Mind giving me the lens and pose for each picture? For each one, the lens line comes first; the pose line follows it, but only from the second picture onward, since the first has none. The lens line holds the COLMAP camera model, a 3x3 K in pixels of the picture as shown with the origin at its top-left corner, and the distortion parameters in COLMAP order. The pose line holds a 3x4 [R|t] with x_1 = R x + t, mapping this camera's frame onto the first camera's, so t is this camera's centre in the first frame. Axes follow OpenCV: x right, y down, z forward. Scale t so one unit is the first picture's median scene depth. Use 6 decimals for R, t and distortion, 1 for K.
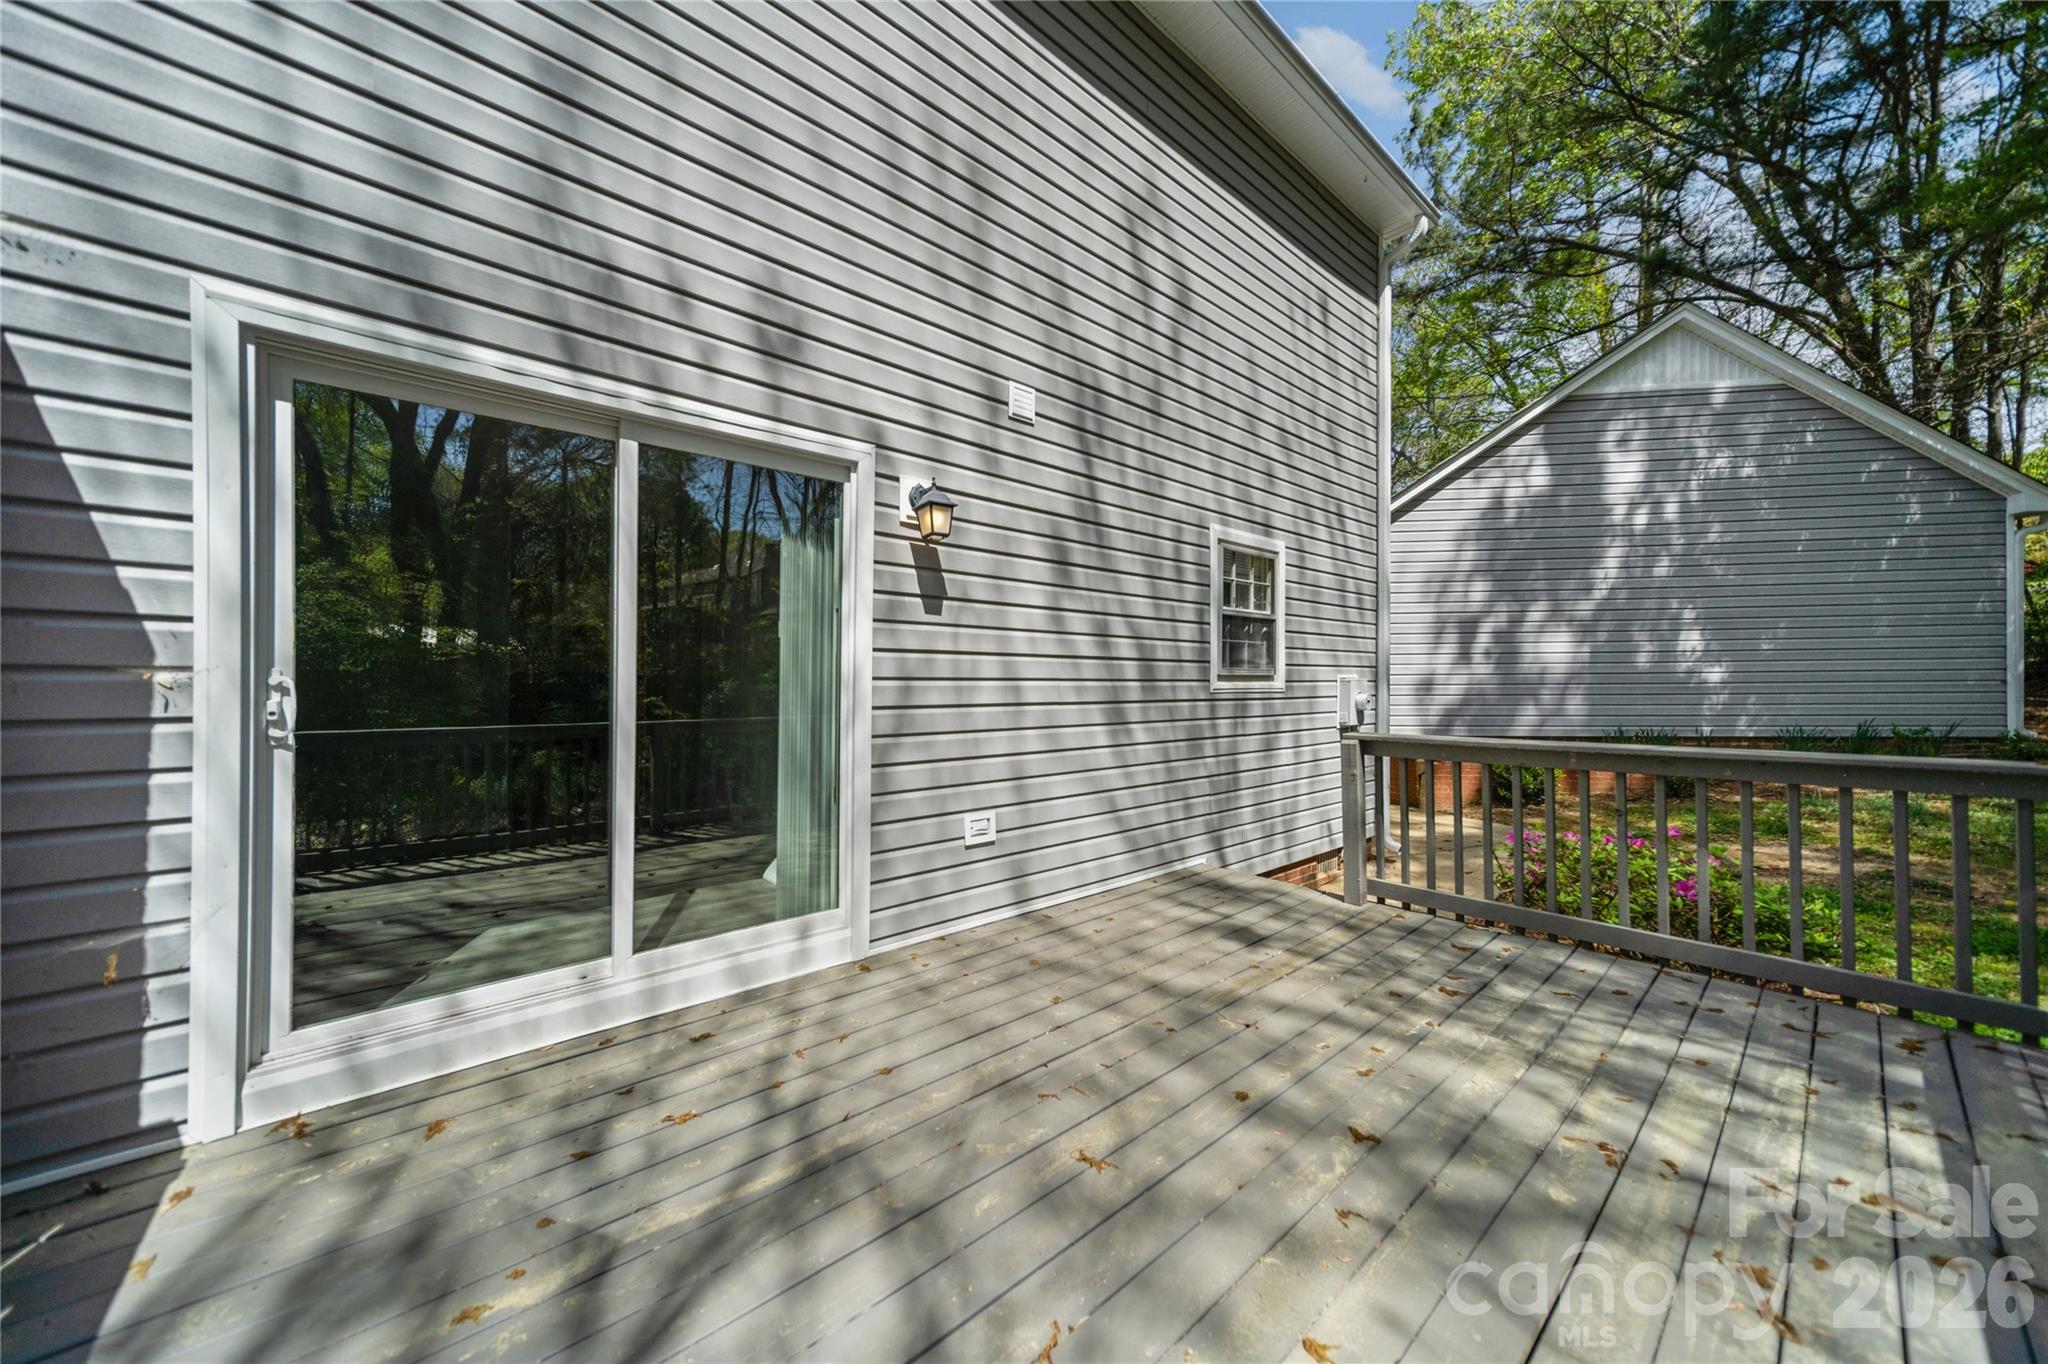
lens RADIAL K [[711.7, 0, 1021.7], [0, 711.7, 687.7], [0, 0, 1]] dist [0.004580, 0.000002]
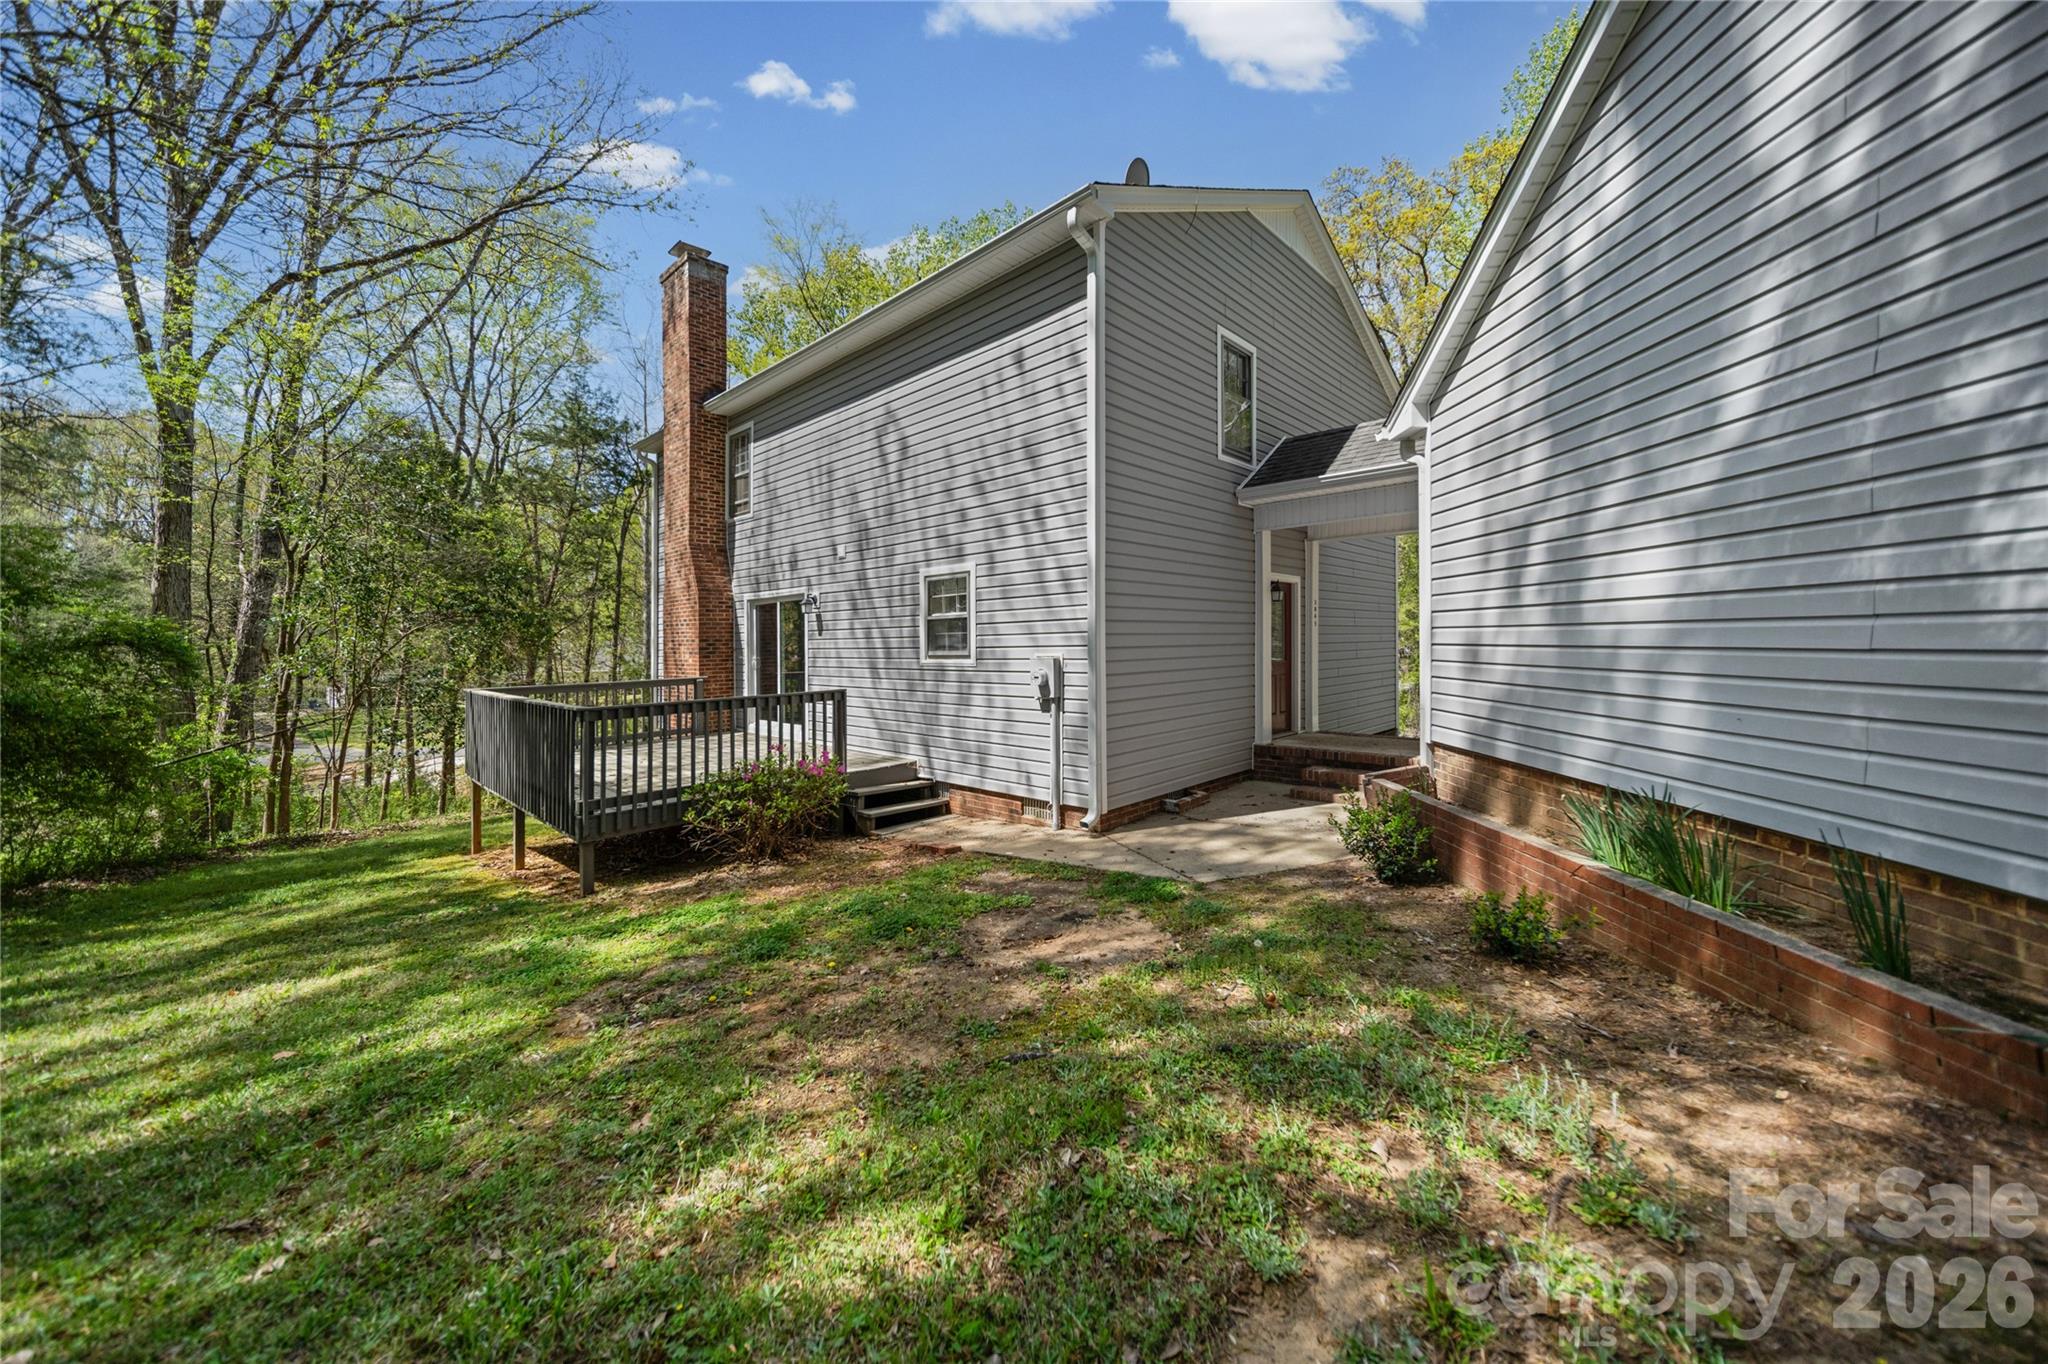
lens RADIAL K [[711.7, 0, 993.0], [0, 711.7, 641.3], [0, 0, 1]] dist [0.004580, 0.000002]
pose [[0.080648, 0.000579, -0.996742, 1.992197], [0.013667, 0.999905, 0.001687, -0.051988], [0.996649, -0.013759, 0.080633, 1.015124]]
